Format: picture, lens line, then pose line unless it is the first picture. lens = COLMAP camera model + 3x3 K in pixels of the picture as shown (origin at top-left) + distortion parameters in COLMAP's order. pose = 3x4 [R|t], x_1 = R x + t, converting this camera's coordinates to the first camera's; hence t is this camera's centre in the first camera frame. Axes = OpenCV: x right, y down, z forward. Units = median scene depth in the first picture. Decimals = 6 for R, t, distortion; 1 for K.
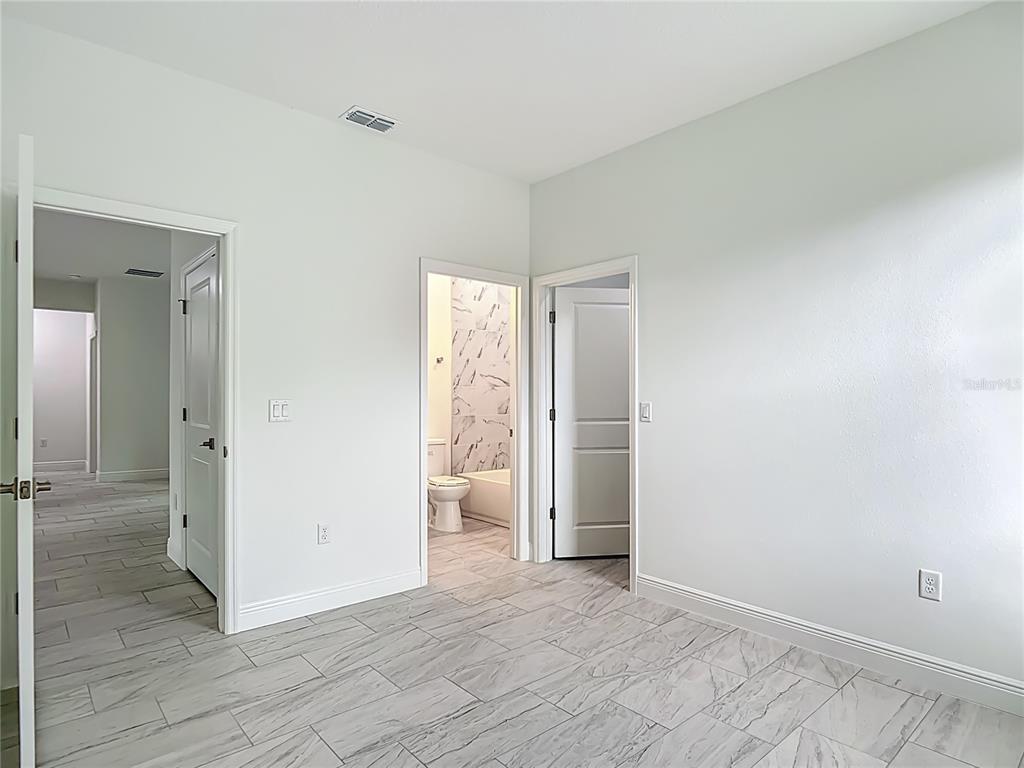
lens RADIAL K [[581.1, 0, 511.0], [0, 581.1, 388.4], [0, 0, 1]] dist [-0.019866, -0.000695]
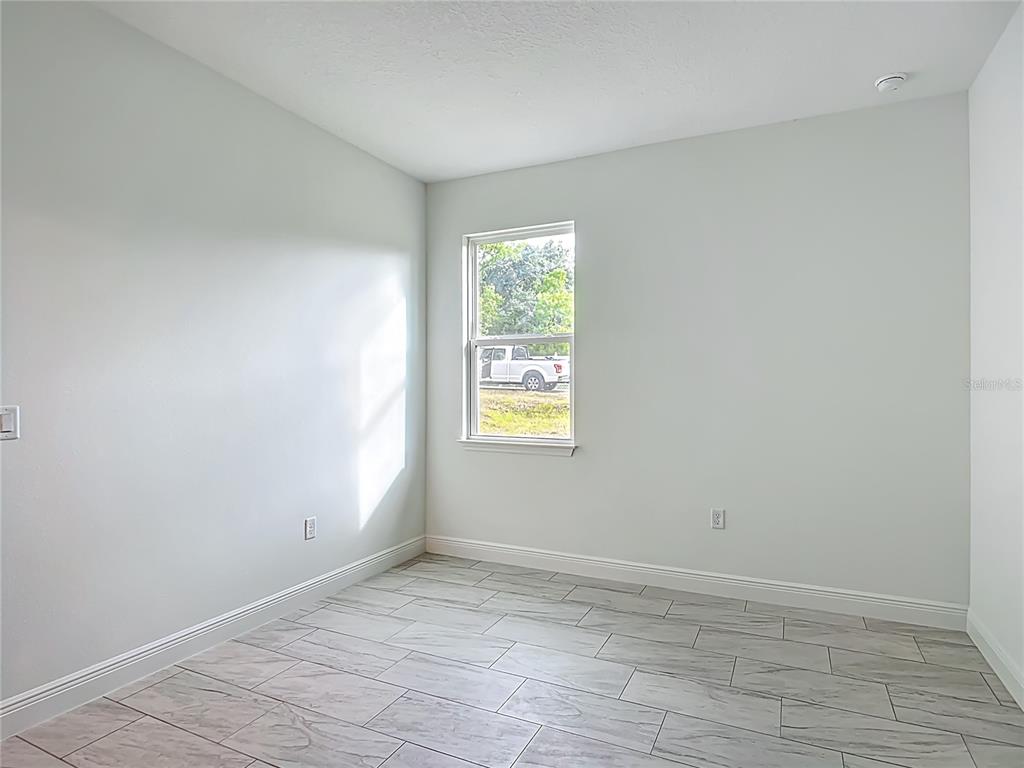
lens RADIAL K [[581.1, 0, 508.5], [0, 581.1, 385.2], [0, 0, 1]] dist [-0.019866, -0.000695]
pose [[-0.398922, 0.001466, 0.916984, -0.653642], [-0.008274, 0.999952, -0.005198, 0.002230], [-0.916947, -0.009661, -0.398891, 0.999974]]
